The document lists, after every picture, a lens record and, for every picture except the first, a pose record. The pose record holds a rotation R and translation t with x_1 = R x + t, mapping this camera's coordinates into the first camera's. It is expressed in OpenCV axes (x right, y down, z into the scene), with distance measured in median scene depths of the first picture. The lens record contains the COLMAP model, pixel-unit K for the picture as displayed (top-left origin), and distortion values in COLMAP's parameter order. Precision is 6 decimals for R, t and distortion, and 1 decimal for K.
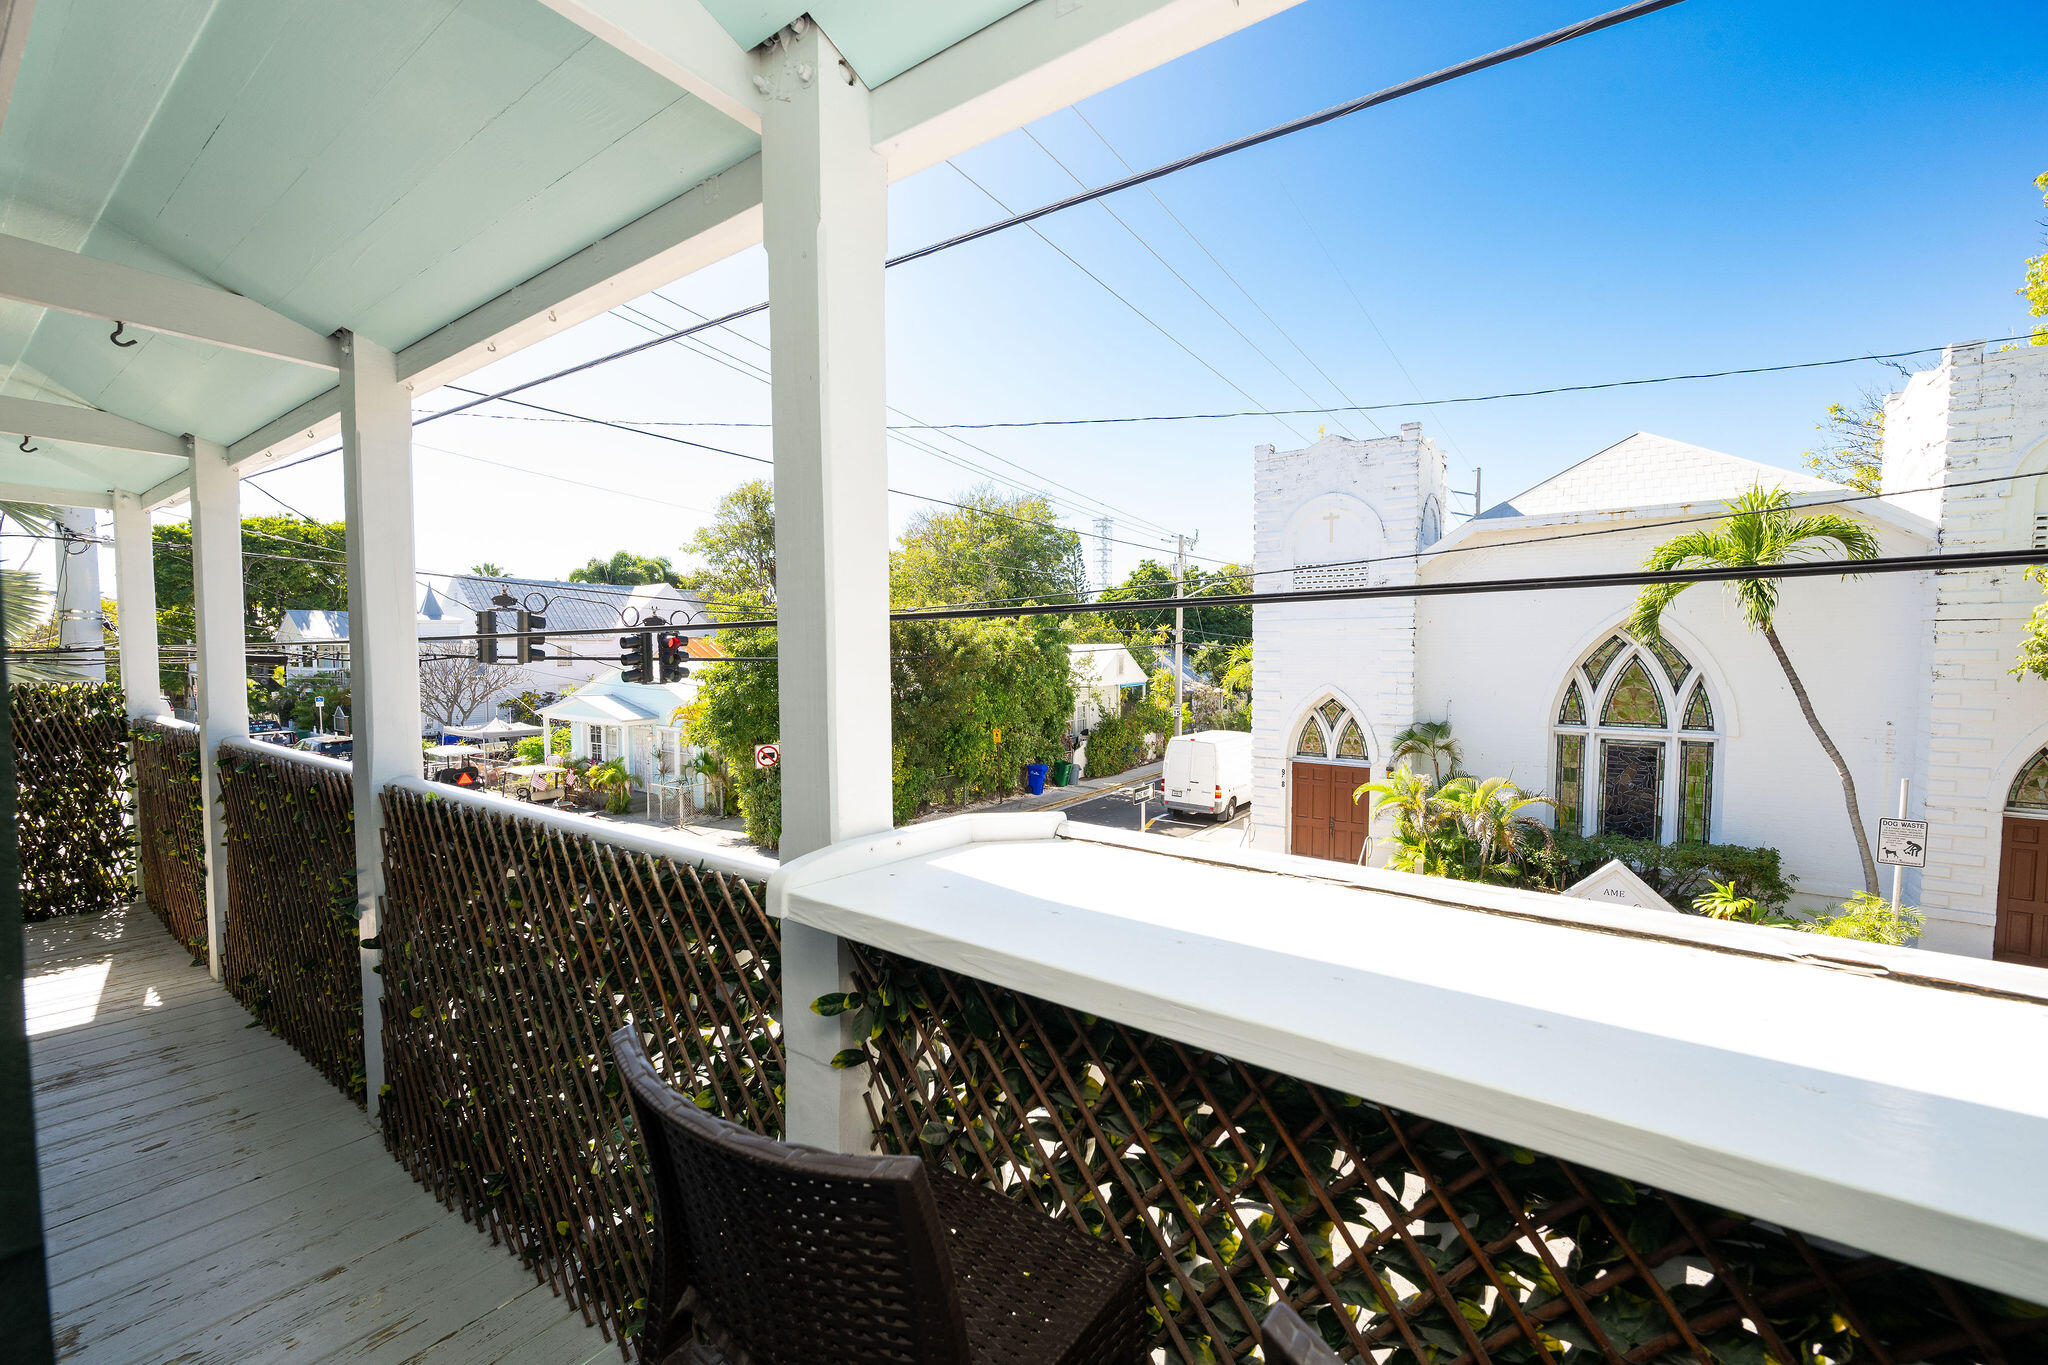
lens RADIAL K [[800.6, 0, 1029.6], [0, 800.6, 690.7], [0, 0, 1]] dist [-0.001573, 0.000702]
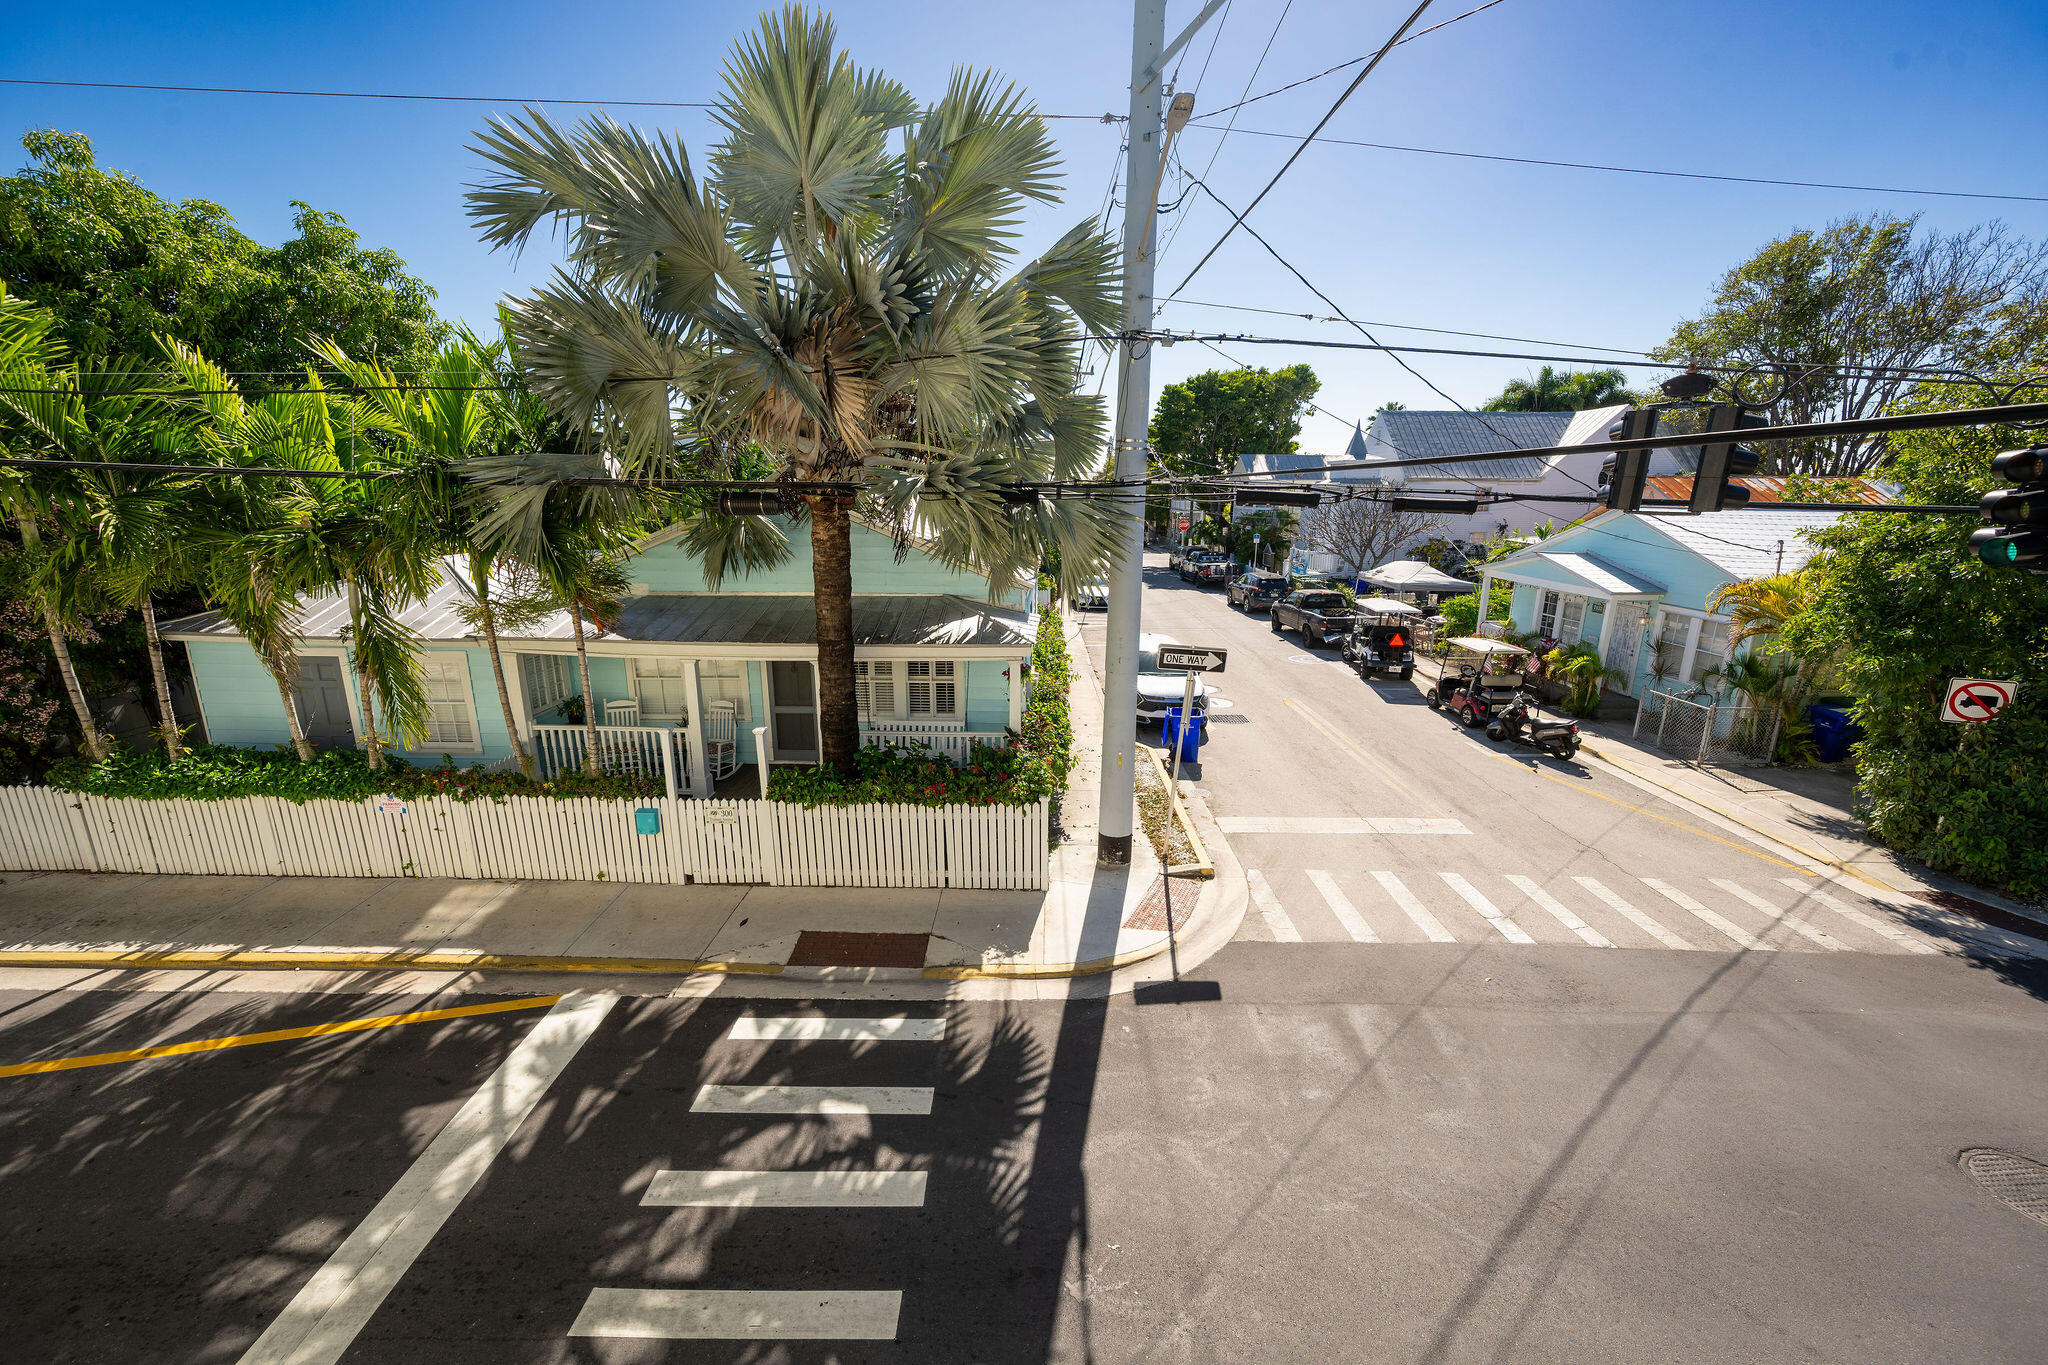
lens RADIAL K [[800.6, 0, 1029.6], [0, 800.6, 690.7], [0, 0, 1]] dist [-0.001573, 0.000702]
pose [[0.559588, 0.203585, -0.803377, -0.159478], [-0.047466, 0.975641, 0.214177, -0.004011], [0.827410, -0.081718, 0.555621, 0.129032]]
